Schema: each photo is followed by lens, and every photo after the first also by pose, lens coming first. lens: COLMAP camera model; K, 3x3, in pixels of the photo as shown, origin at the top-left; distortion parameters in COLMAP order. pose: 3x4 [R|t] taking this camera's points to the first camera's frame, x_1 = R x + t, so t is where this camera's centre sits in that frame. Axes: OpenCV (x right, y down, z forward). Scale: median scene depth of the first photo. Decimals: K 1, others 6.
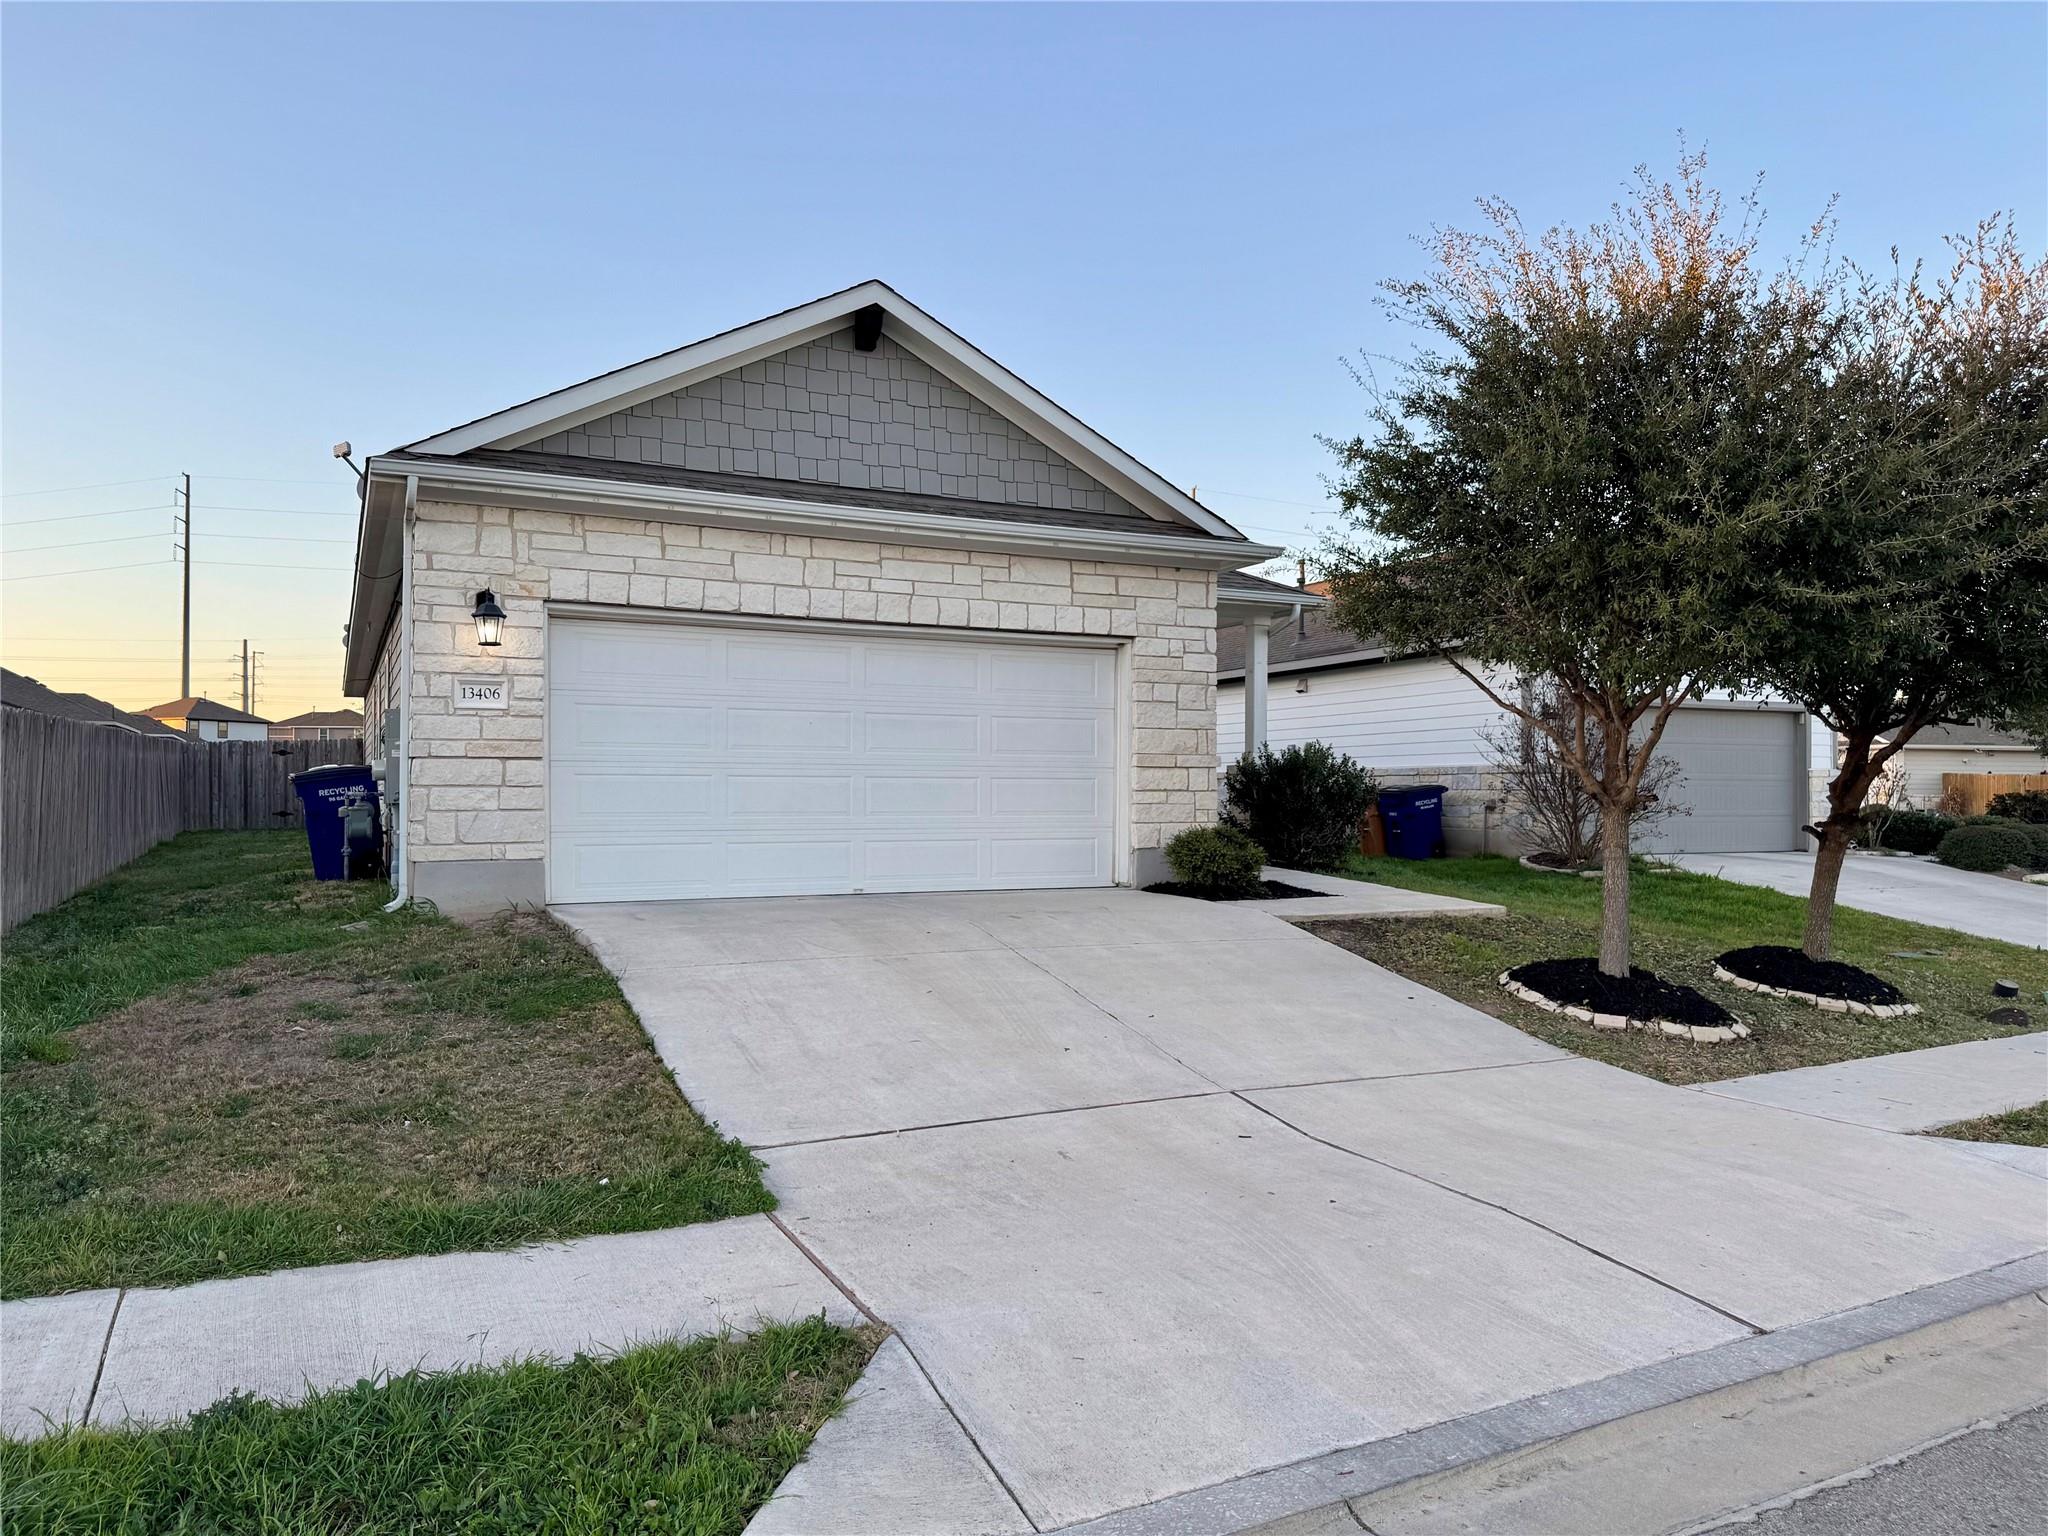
lens RADIAL K [[1452.8, 0, 1031.4], [0, 1452.8, 773.7], [0, 0, 1]] dist [0.108960, -0.001626]
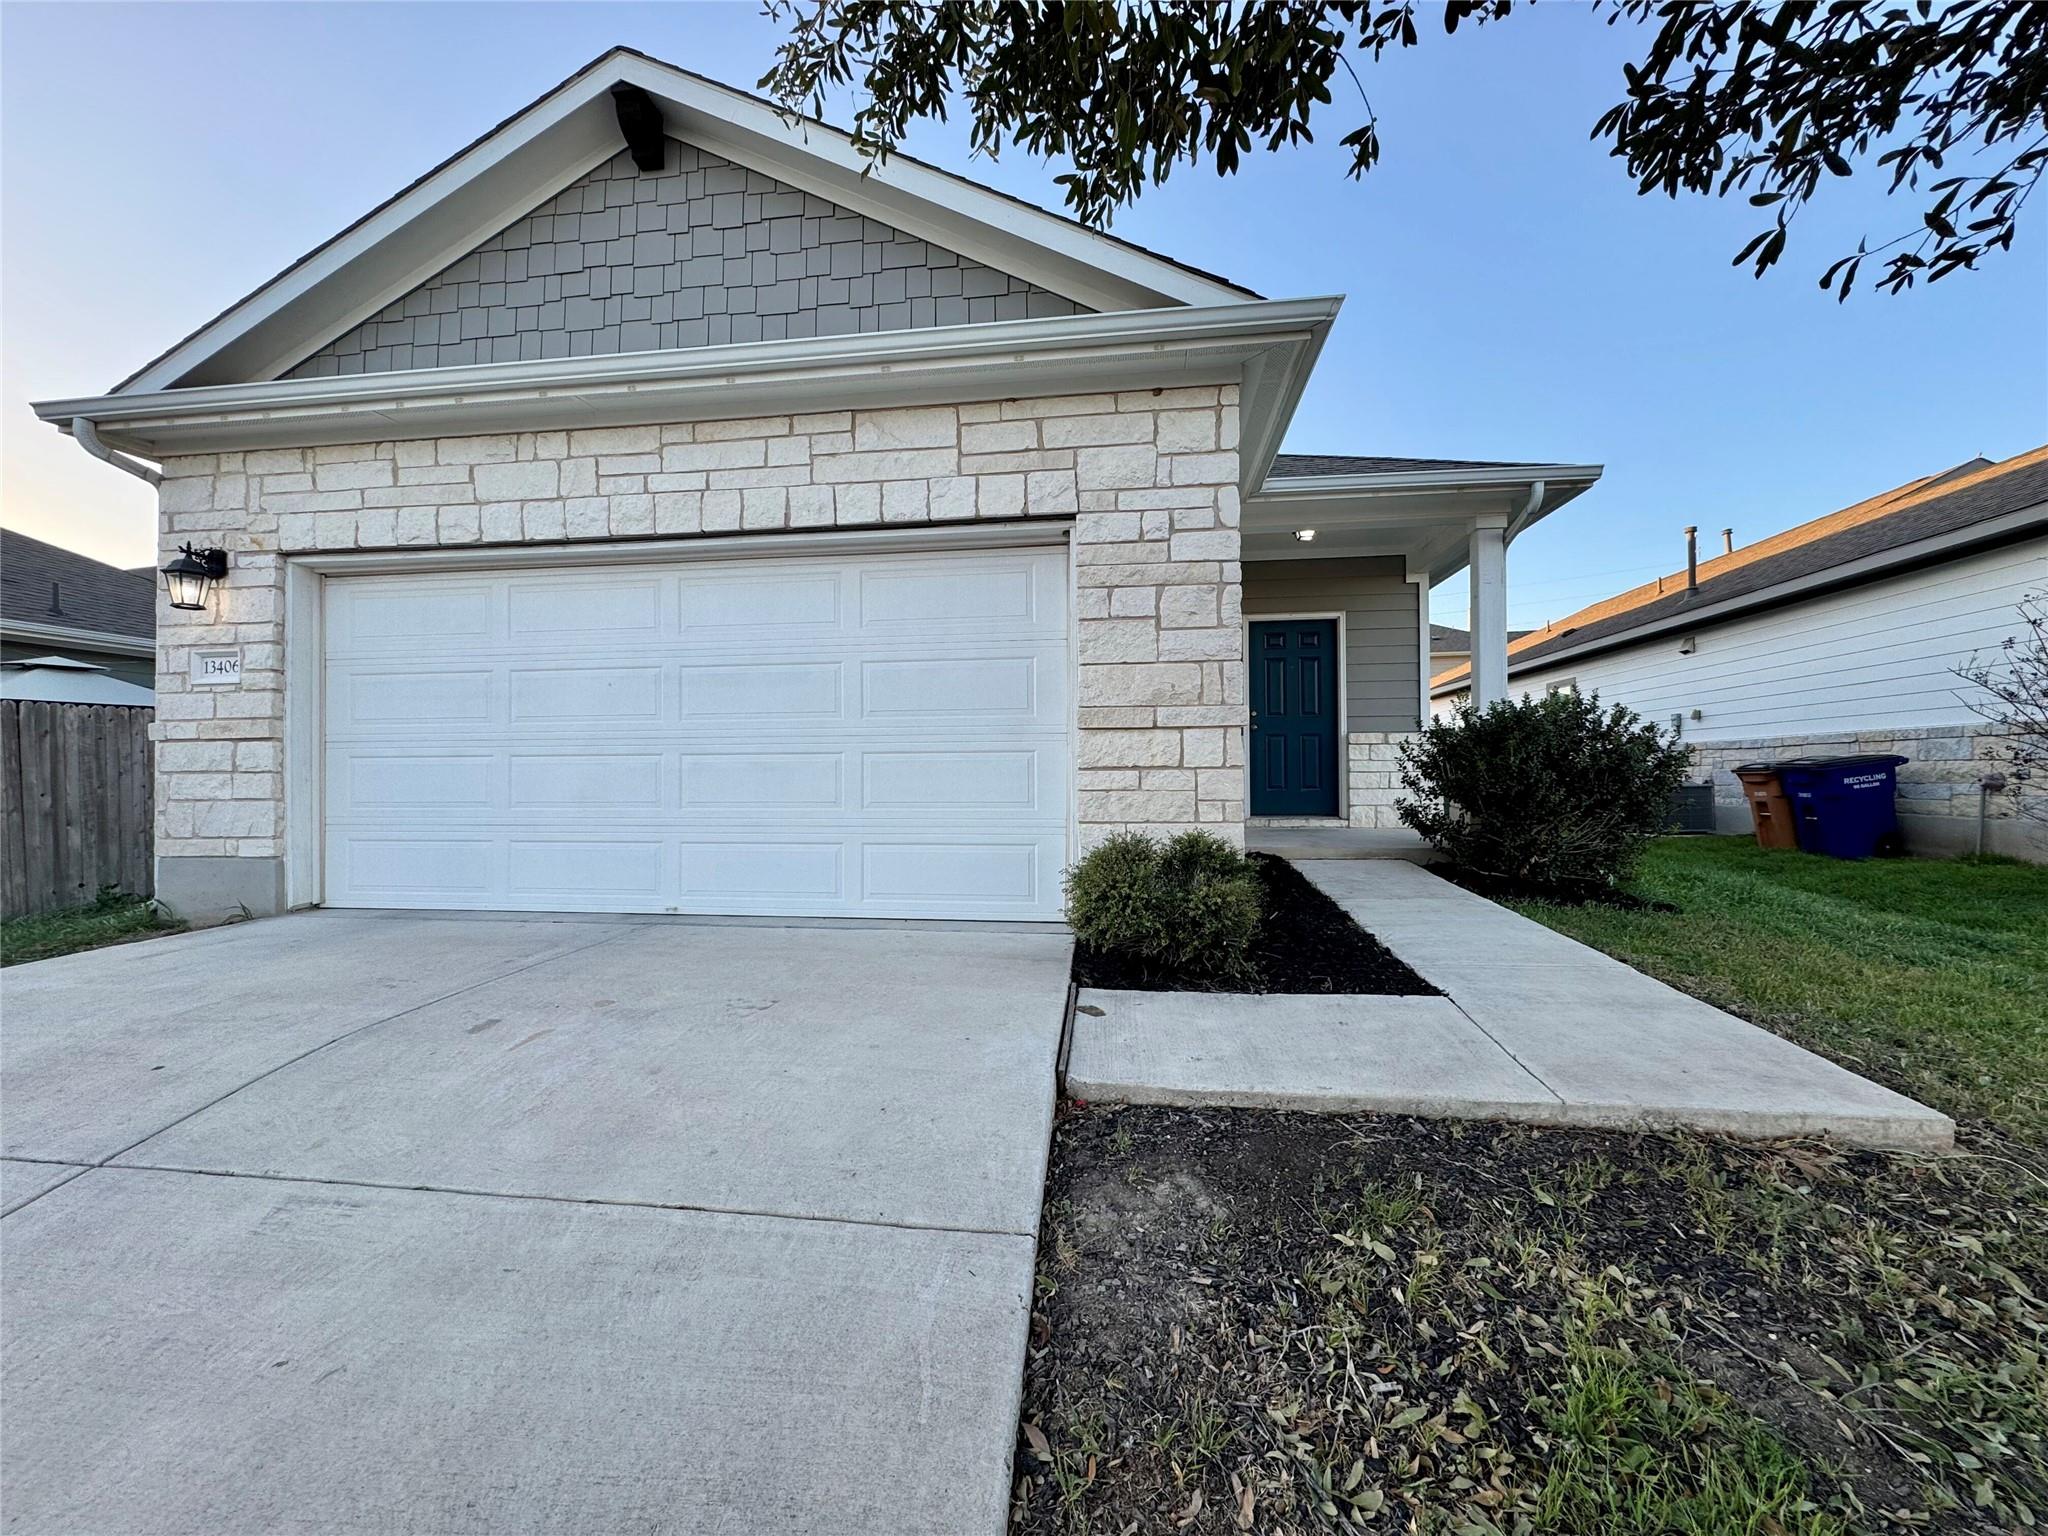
lens RADIAL K [[820.7, 0, 1024.1], [0, 820.7, 763.9], [0, 0, 1]] dist [-0.002857, -0.000111]
pose [[0.831555, -0.014771, -0.555246, 0.262128], [0.016355, 0.999864, -0.002105, 0.010833], [0.555202, -0.007330, 0.831683, 0.765626]]
